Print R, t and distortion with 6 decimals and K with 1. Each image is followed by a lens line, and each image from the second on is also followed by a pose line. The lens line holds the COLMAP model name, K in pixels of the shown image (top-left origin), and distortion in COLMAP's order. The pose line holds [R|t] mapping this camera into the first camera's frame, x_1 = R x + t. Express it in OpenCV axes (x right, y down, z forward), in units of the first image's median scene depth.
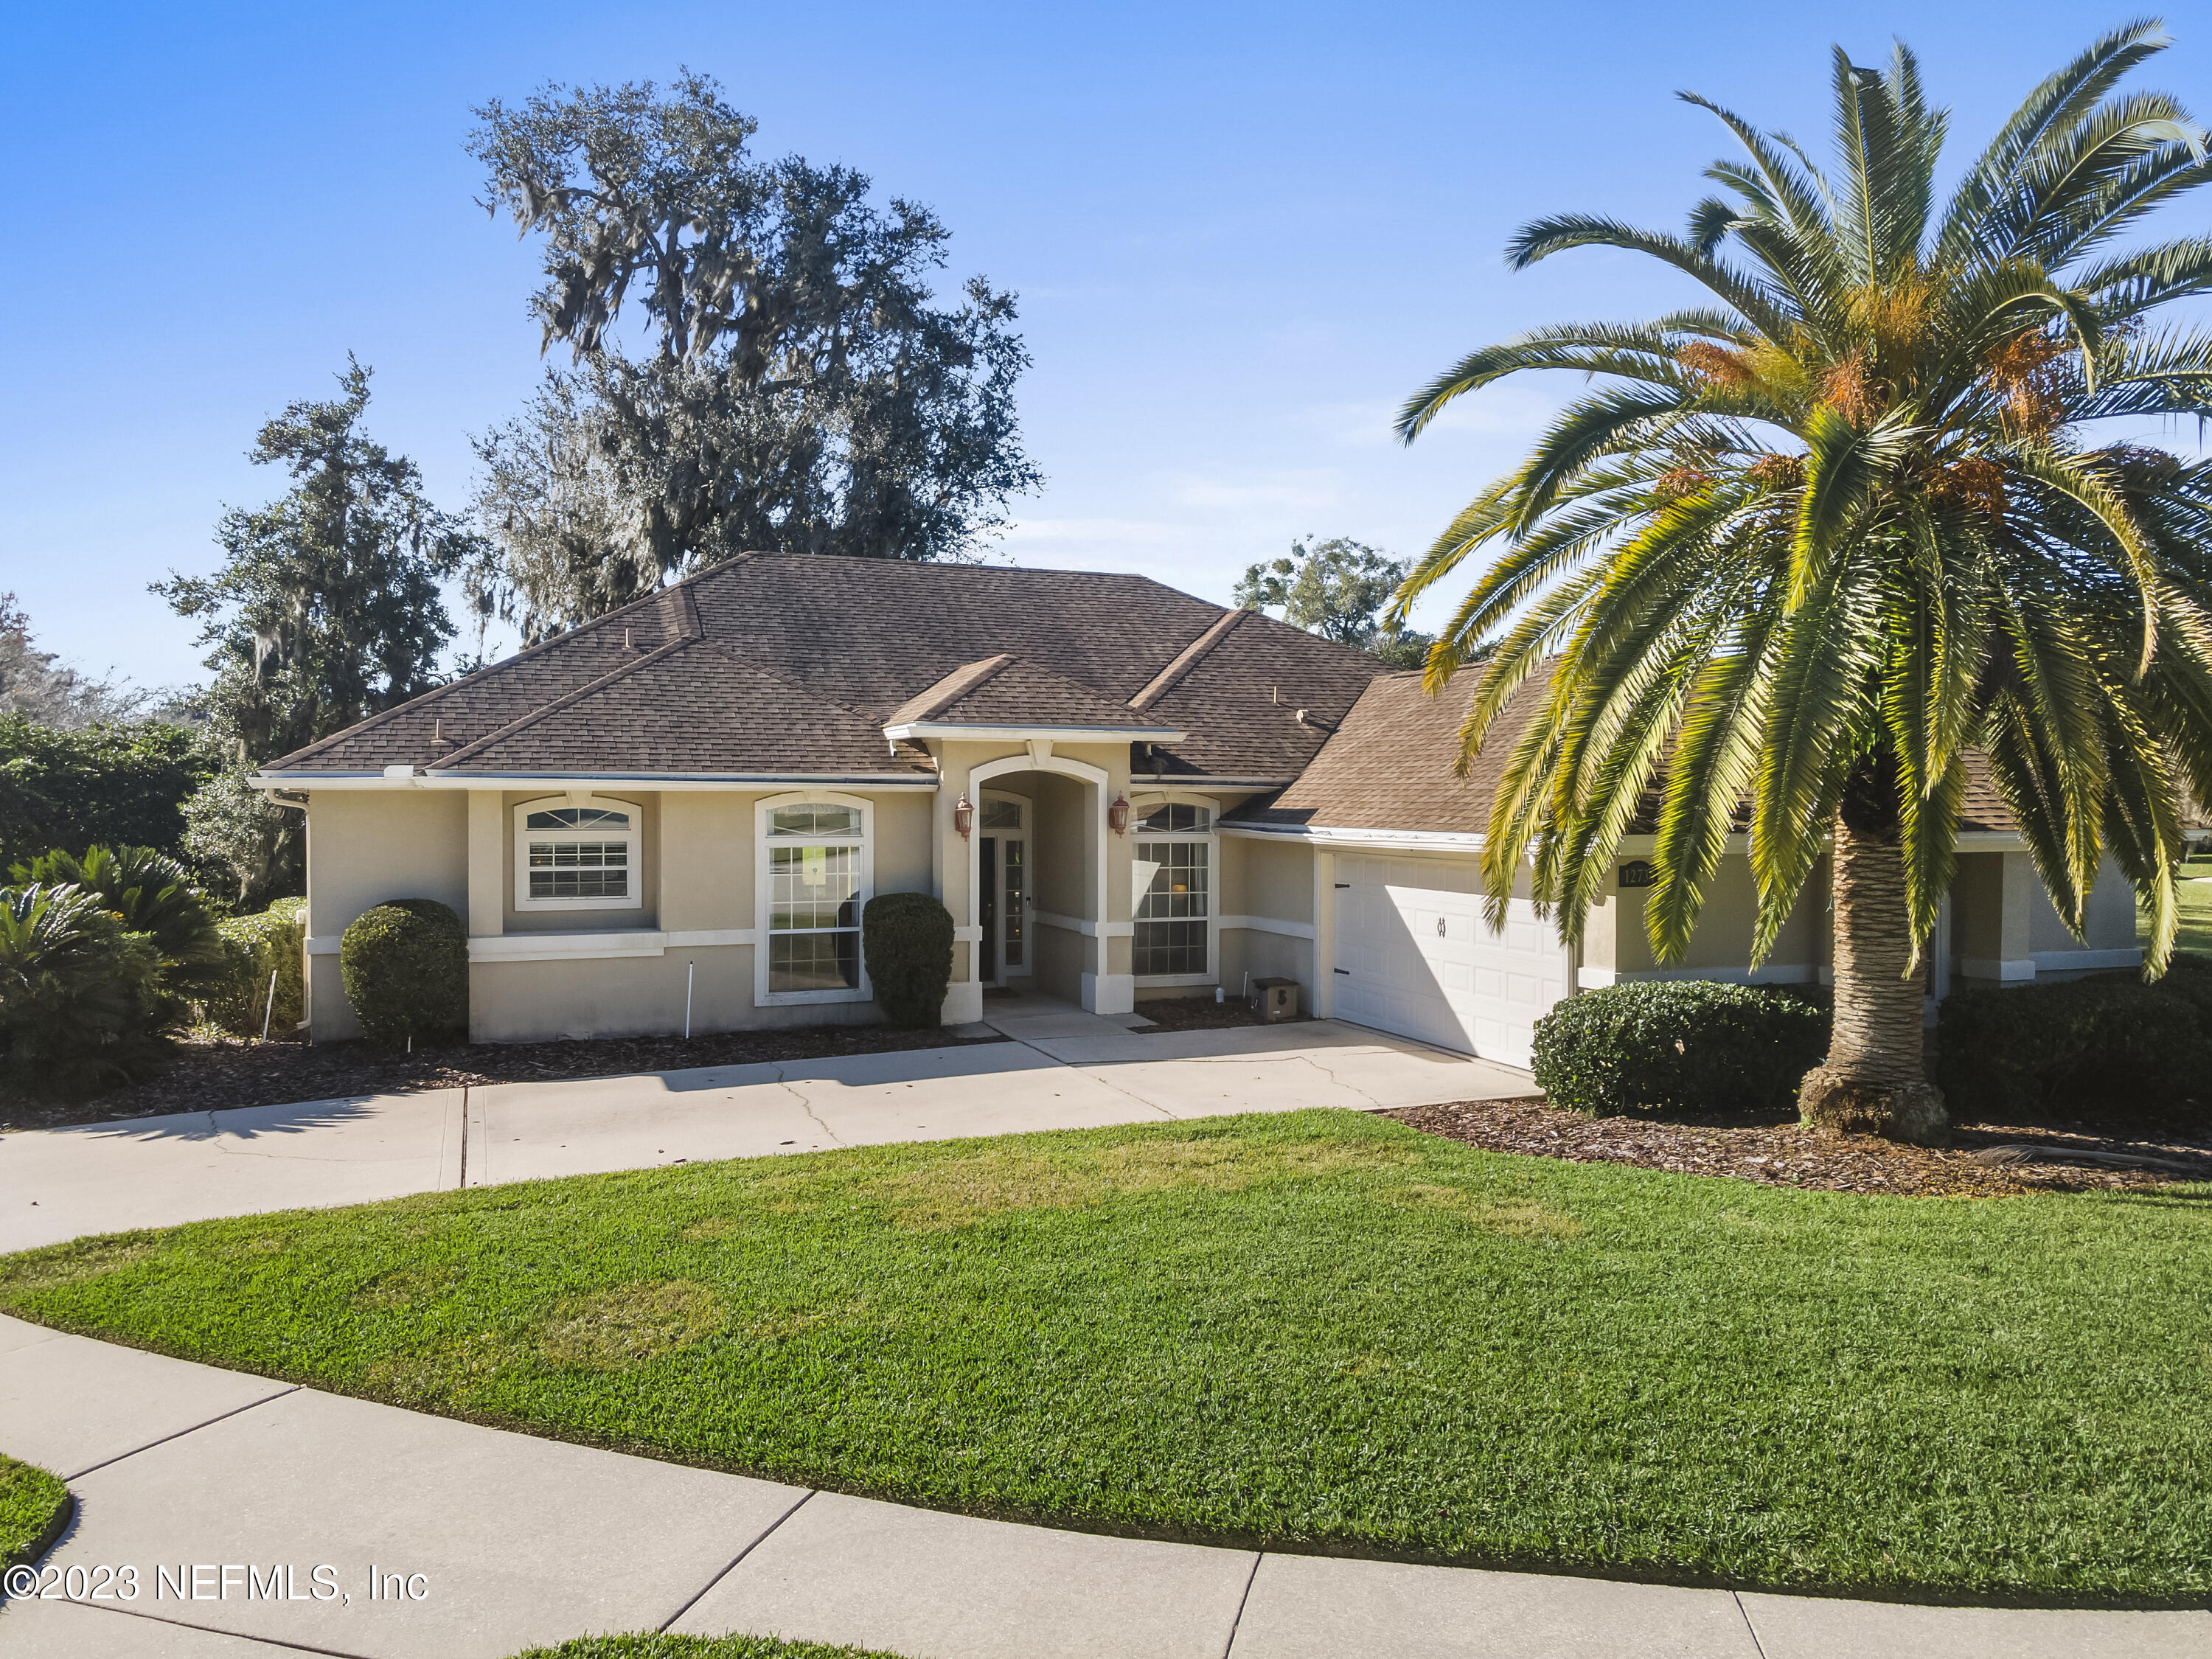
lens RADIAL K [[1574.1, 0, 1113.7], [0, 1574.1, 877.9], [0, 0, 1]] dist [0.008282, 0.076133]
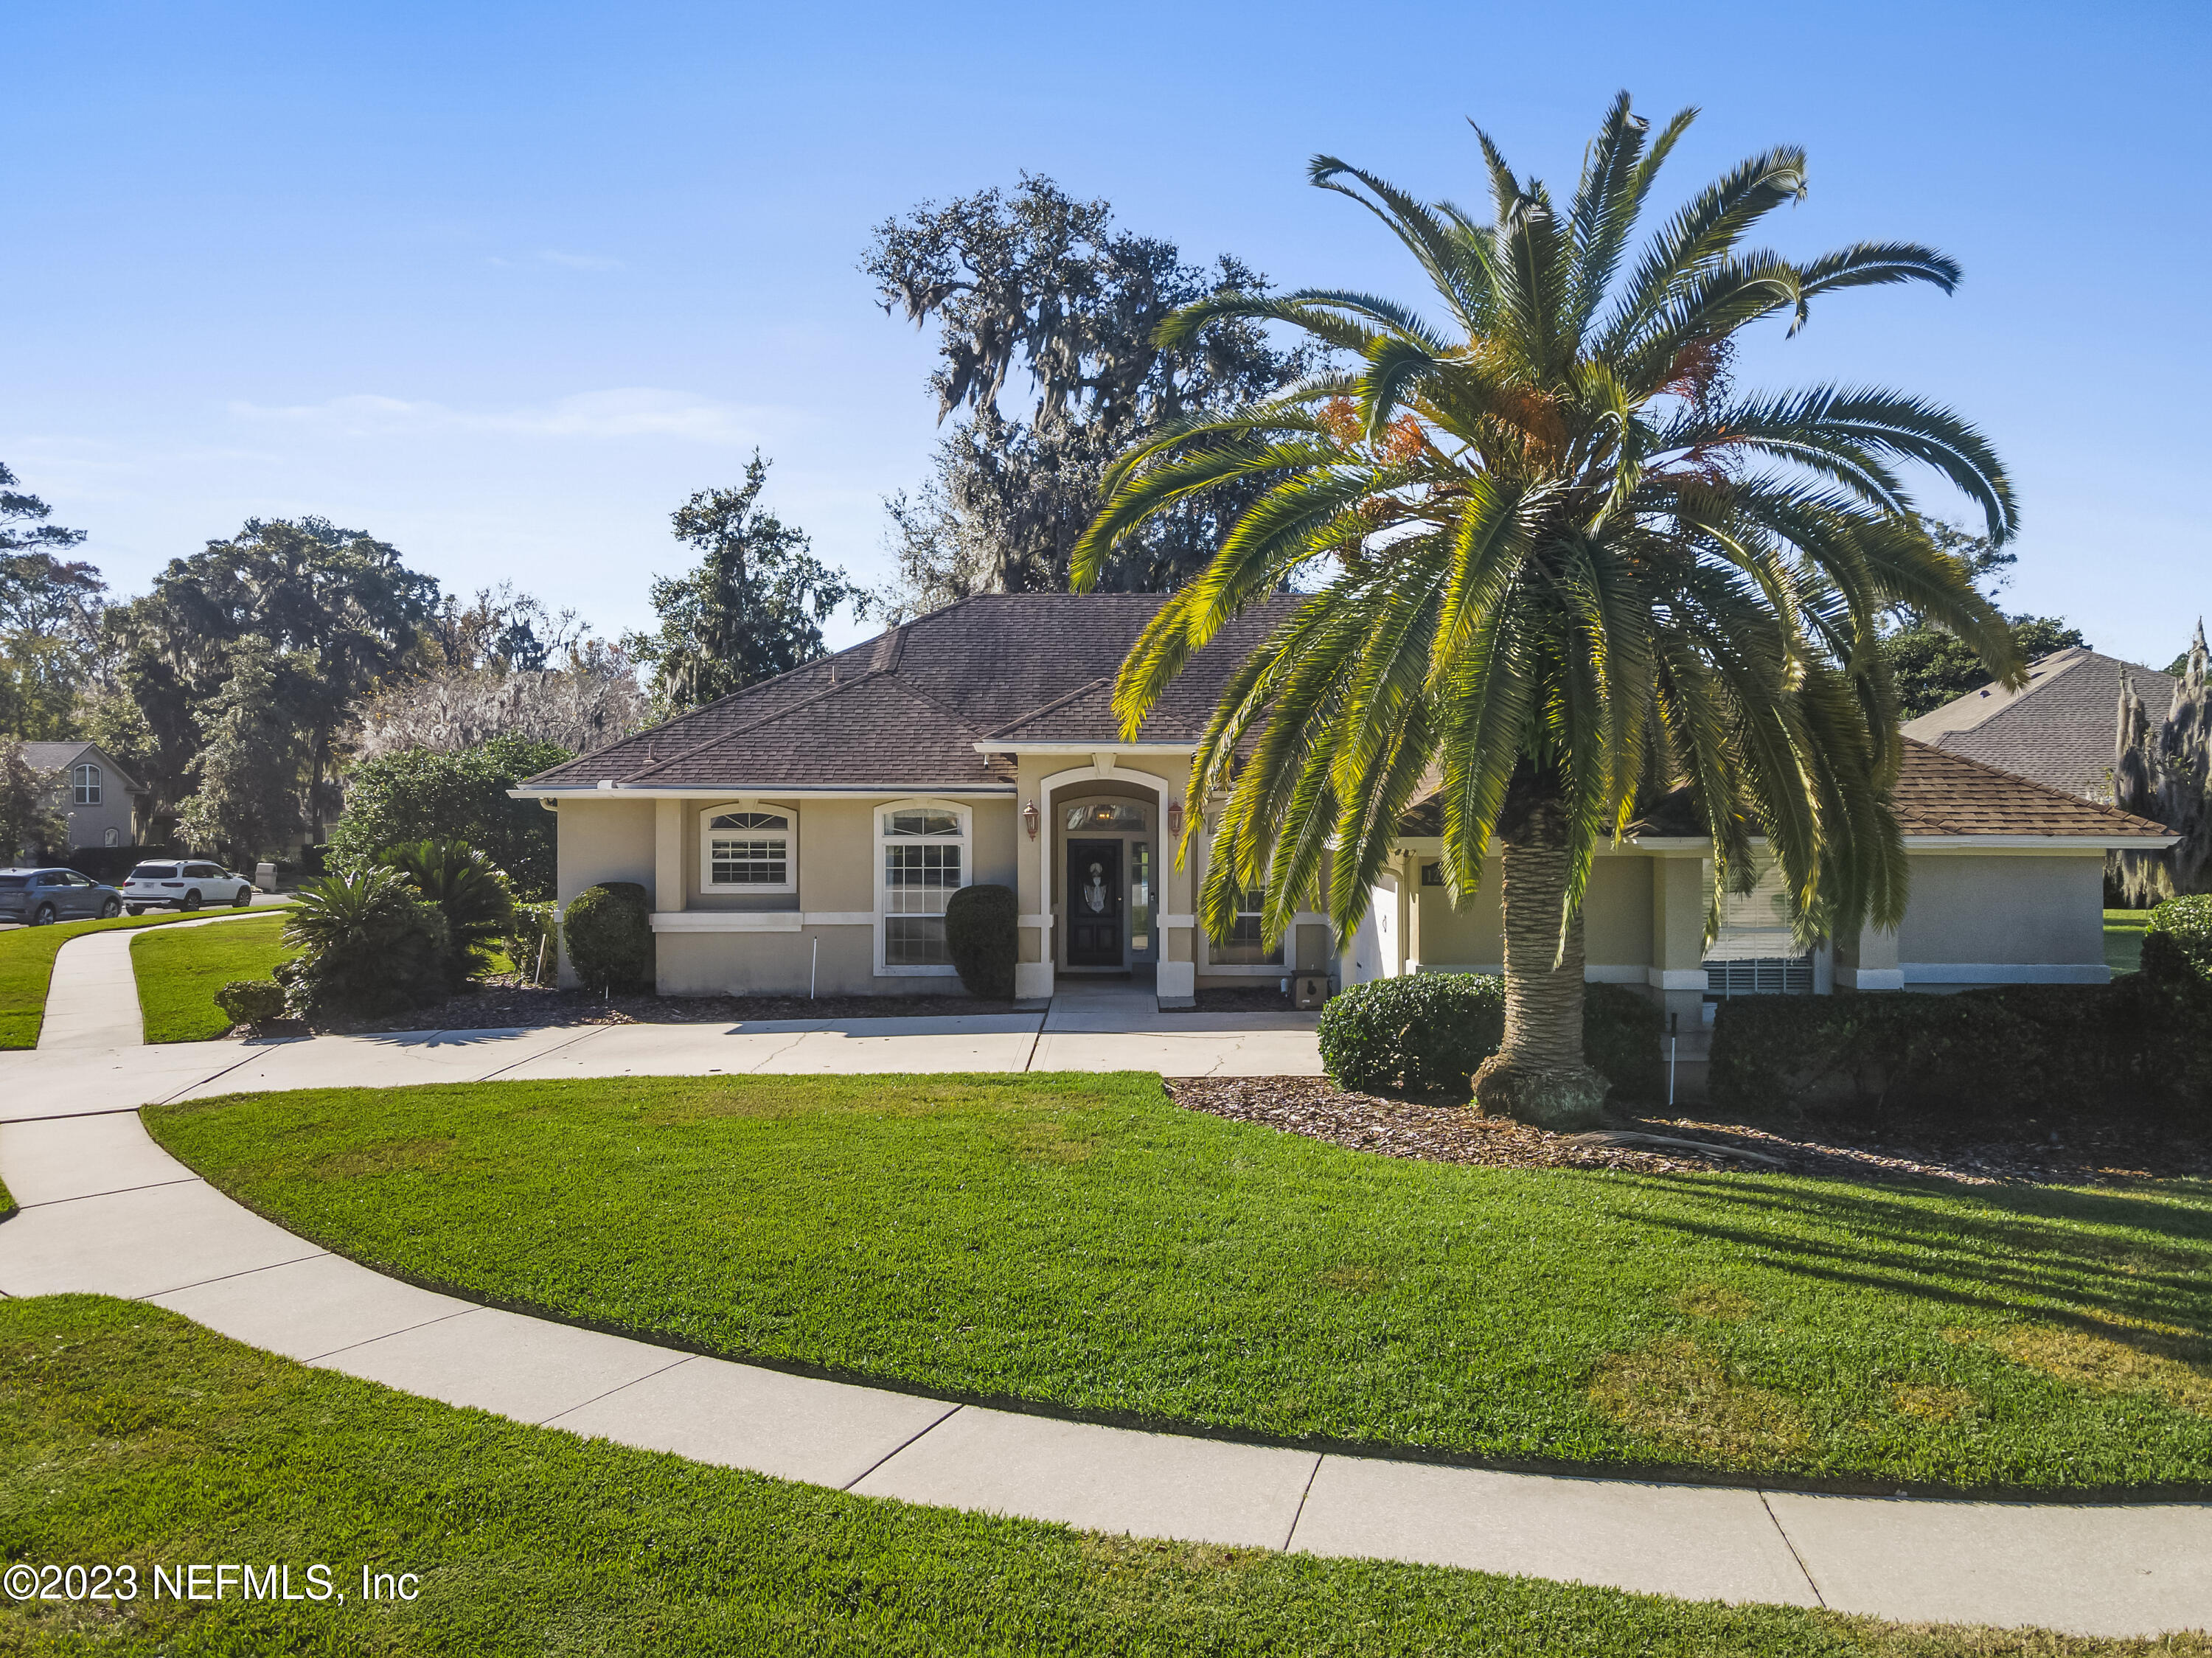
lens RADIAL K [[1574.0, 0, 1113.7], [0, 1574.0, 877.4], [0, 0, 1]] dist [0.008282, 0.076133]
pose [[0.931252, 0.015802, -0.364033, 0.380250], [-0.017428, 0.999847, -0.001182, 0.003693], [0.363959, 0.007445, 0.931385, -0.060864]]
